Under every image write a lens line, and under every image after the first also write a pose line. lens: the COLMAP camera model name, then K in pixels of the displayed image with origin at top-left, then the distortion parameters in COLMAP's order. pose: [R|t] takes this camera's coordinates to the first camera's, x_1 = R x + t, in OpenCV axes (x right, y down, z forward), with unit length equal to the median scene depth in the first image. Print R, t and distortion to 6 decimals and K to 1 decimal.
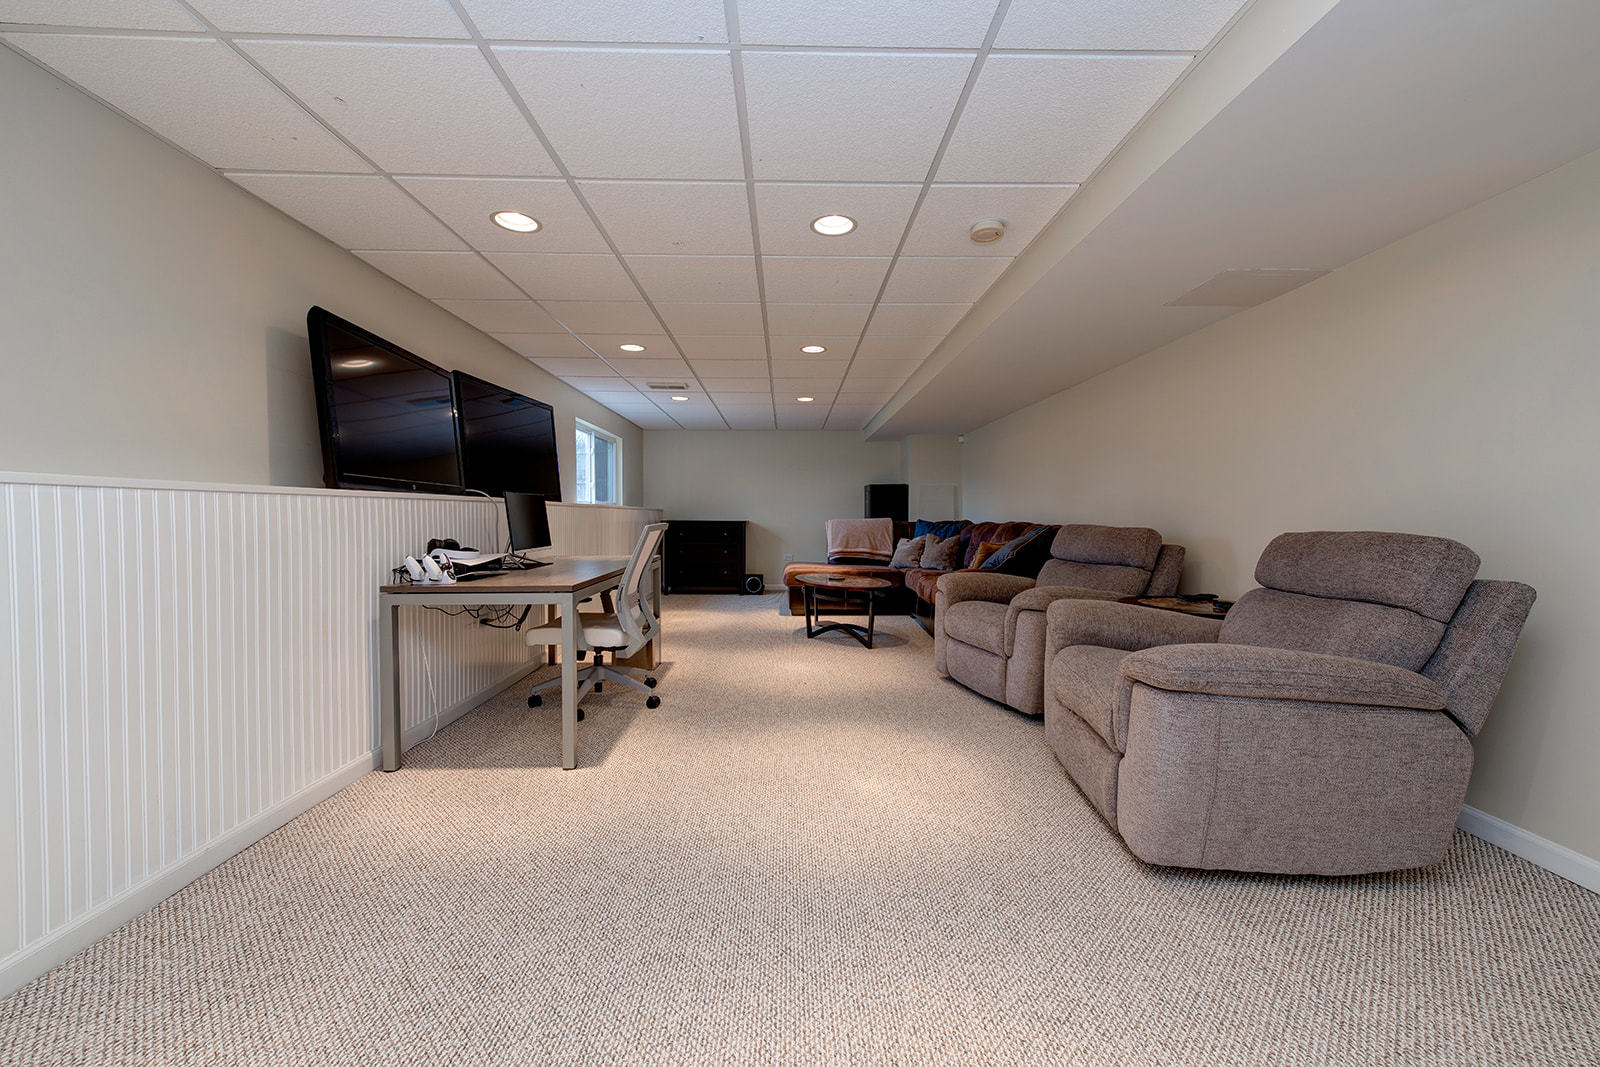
lens RADIAL K [[626.4, 0, 801.9], [0, 626.4, 530.3], [0, 0, 1]] dist [0.006575, -0.001848]
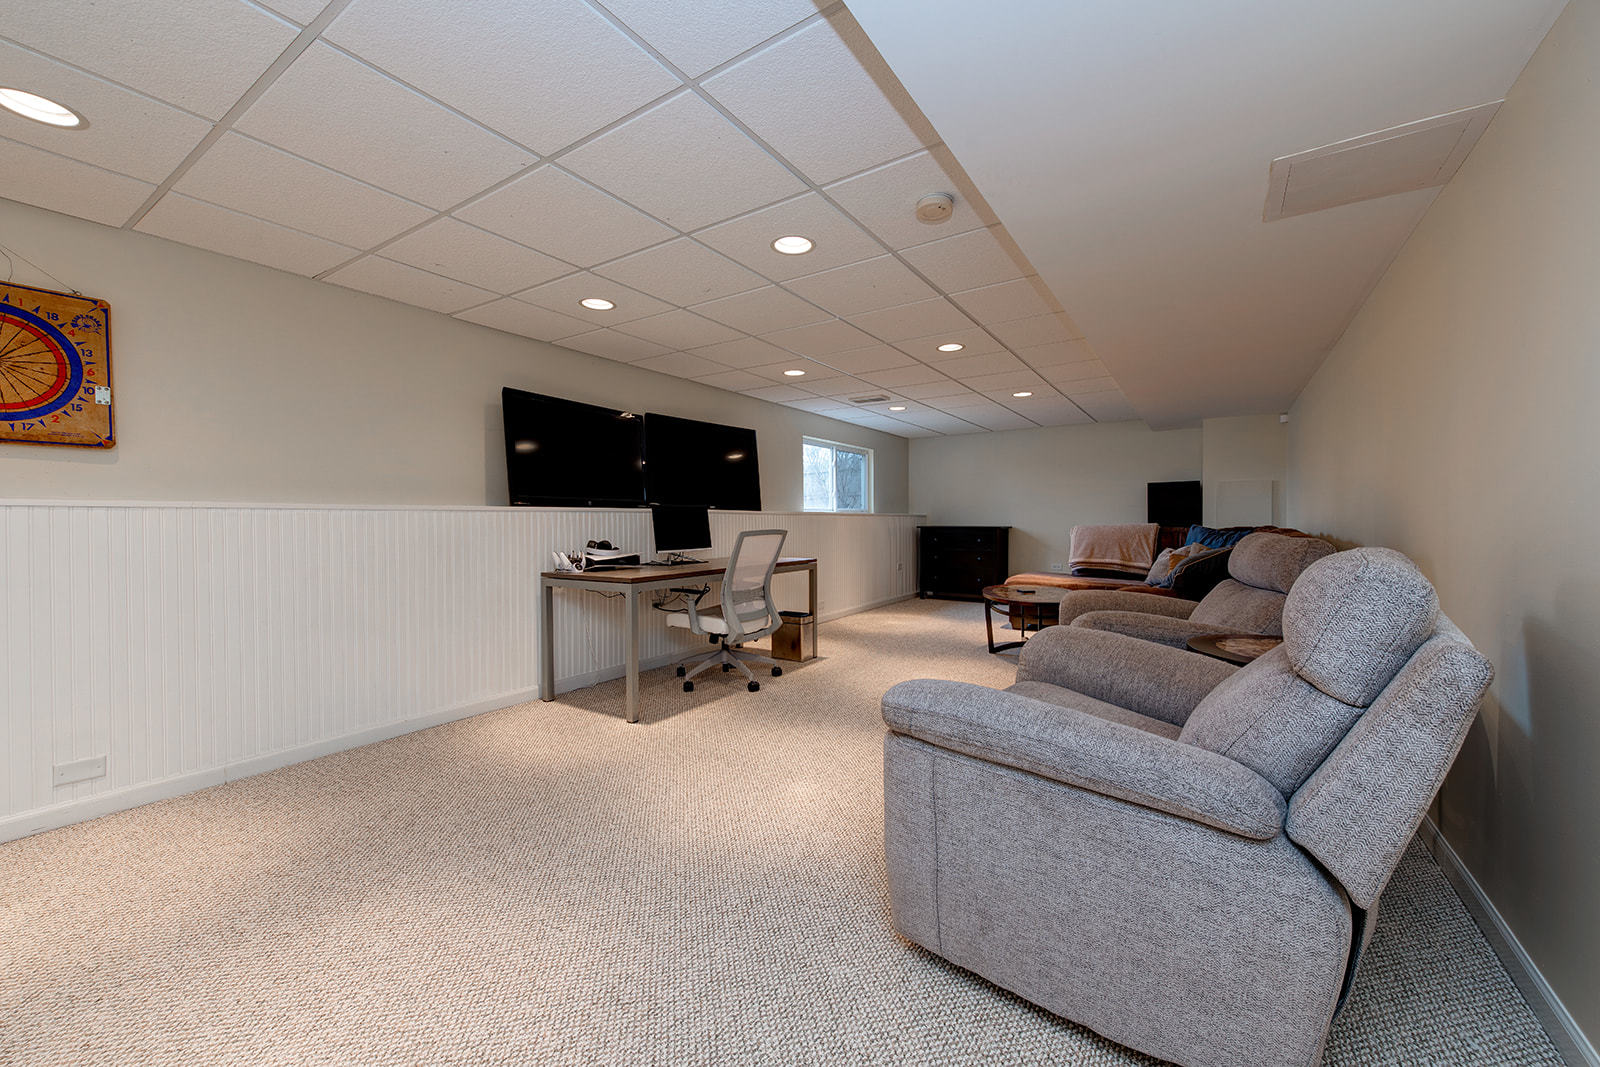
lens RADIAL K [[626.4, 0, 802.7], [0, 626.4, 530.5], [0, 0, 1]] dist [0.006575, -0.001848]
pose [[0.819392, 0.004567, -0.573216, 0.520733], [-0.008726, 0.999952, -0.004506, -0.005208], [0.573168, 0.008694, 0.819392, 0.123797]]
